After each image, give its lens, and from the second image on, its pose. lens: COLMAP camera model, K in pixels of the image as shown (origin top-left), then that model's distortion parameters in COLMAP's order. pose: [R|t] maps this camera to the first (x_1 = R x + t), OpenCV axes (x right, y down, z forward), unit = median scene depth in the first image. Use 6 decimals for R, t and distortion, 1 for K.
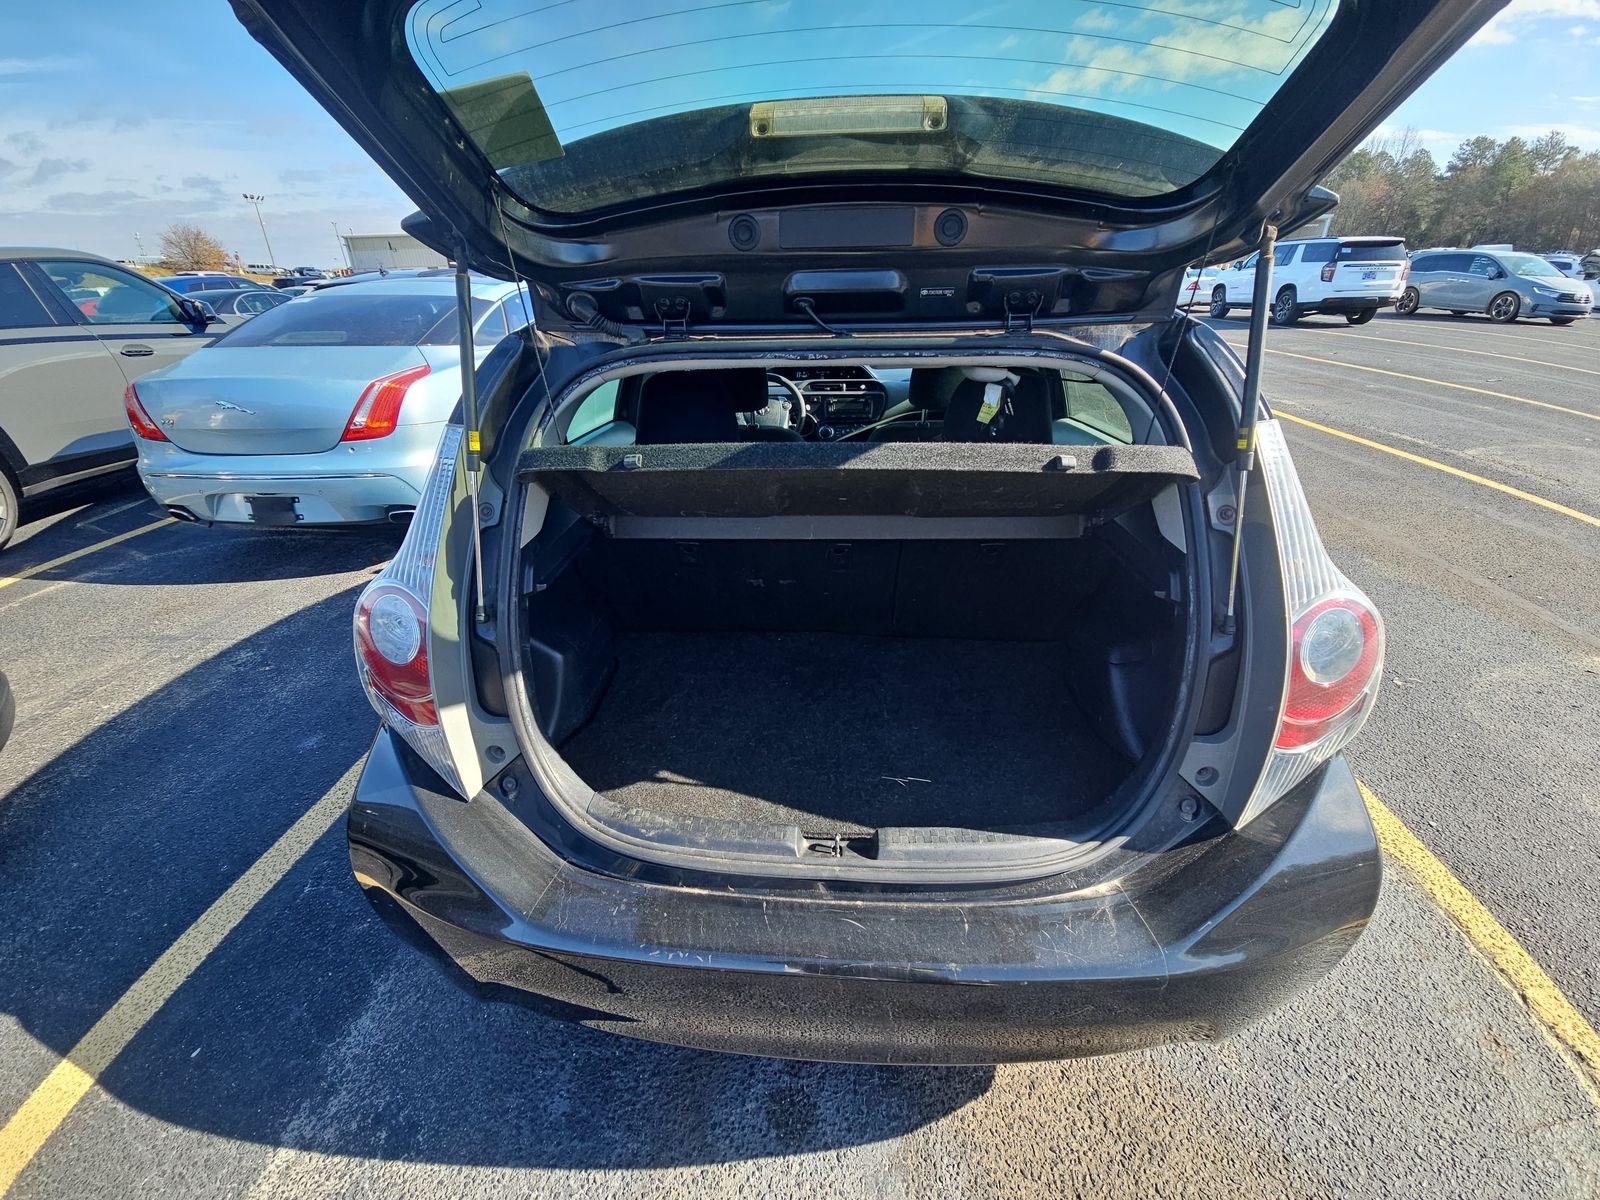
lens RADIAL K [[630.9, 0, 797.6], [0, 630.9, 600.6], [0, 0, 1]] dist [0.040517, -0.023819]
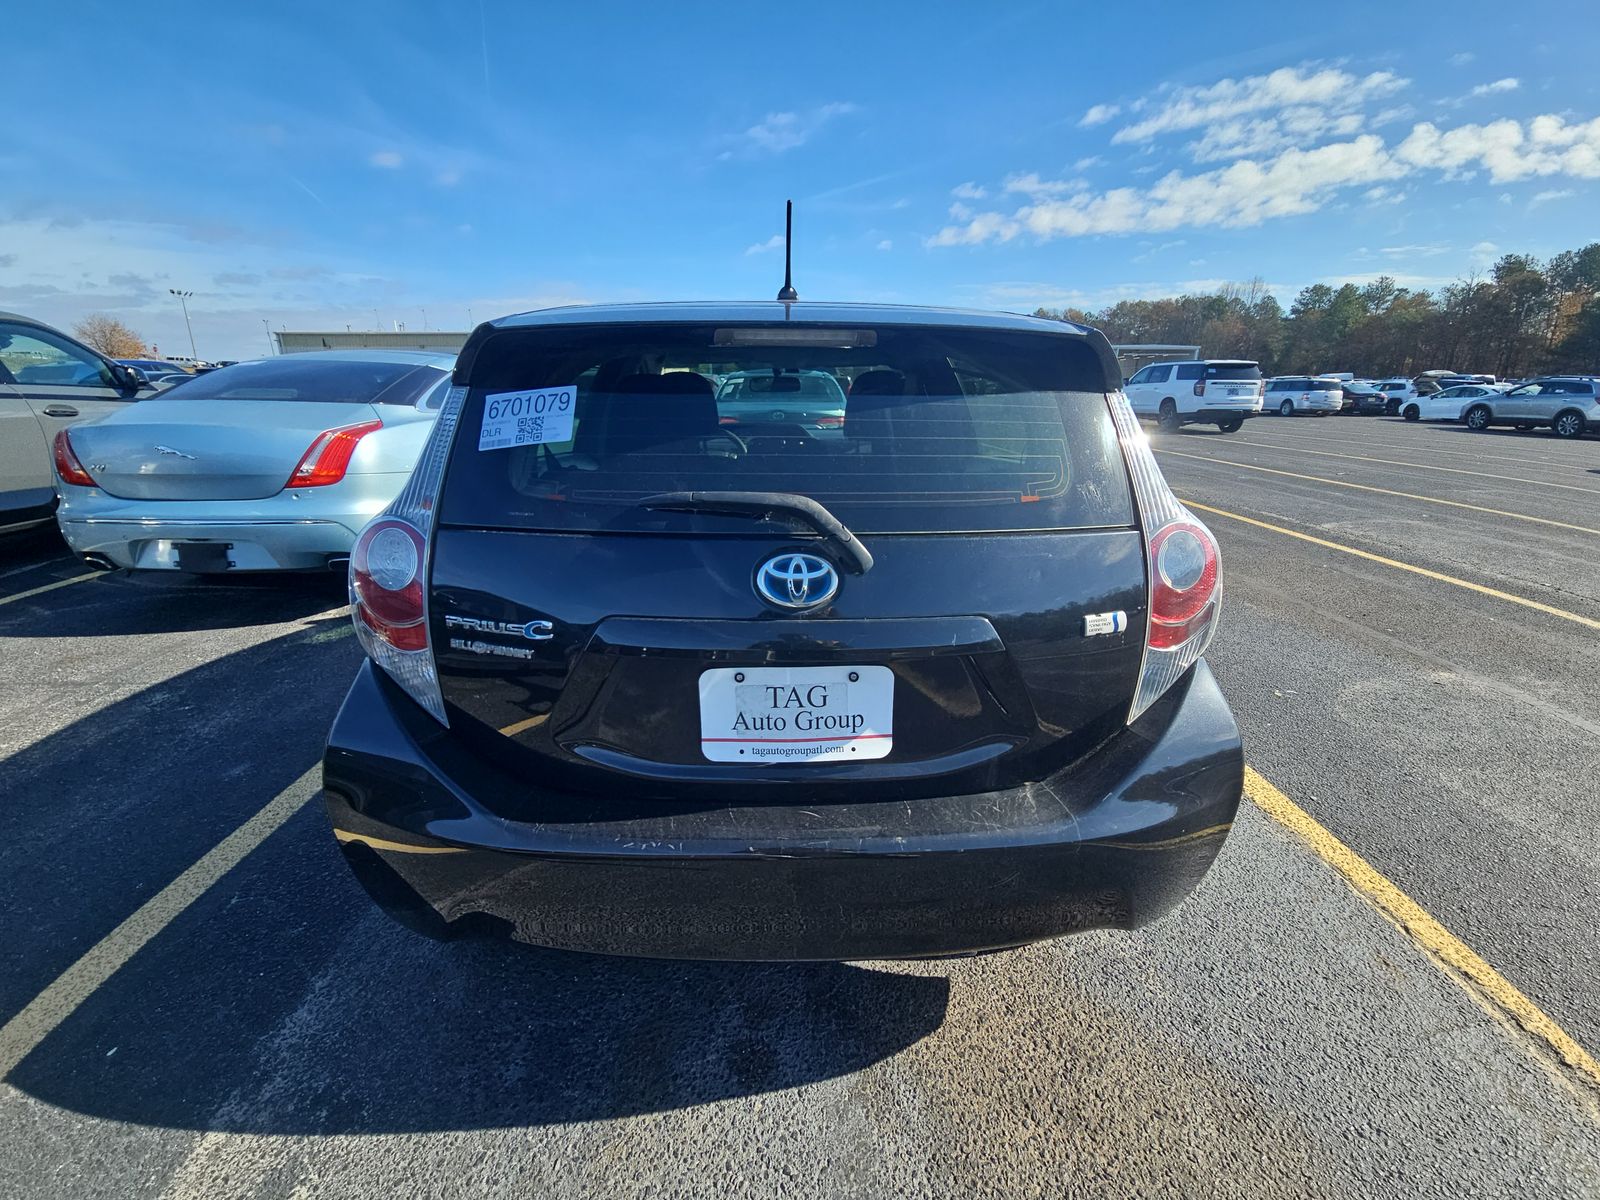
lens RADIAL K [[645.3, 0, 800.0], [0, 645.3, 600.0], [0, 0, 1]] dist [0.002265, -0.003493]
pose [[0.994901, -0.005875, 0.100685, -0.025733], [0.020770, 0.988838, -0.147537, 0.178832], [-0.098695, 0.148876, 0.983918, -0.095246]]
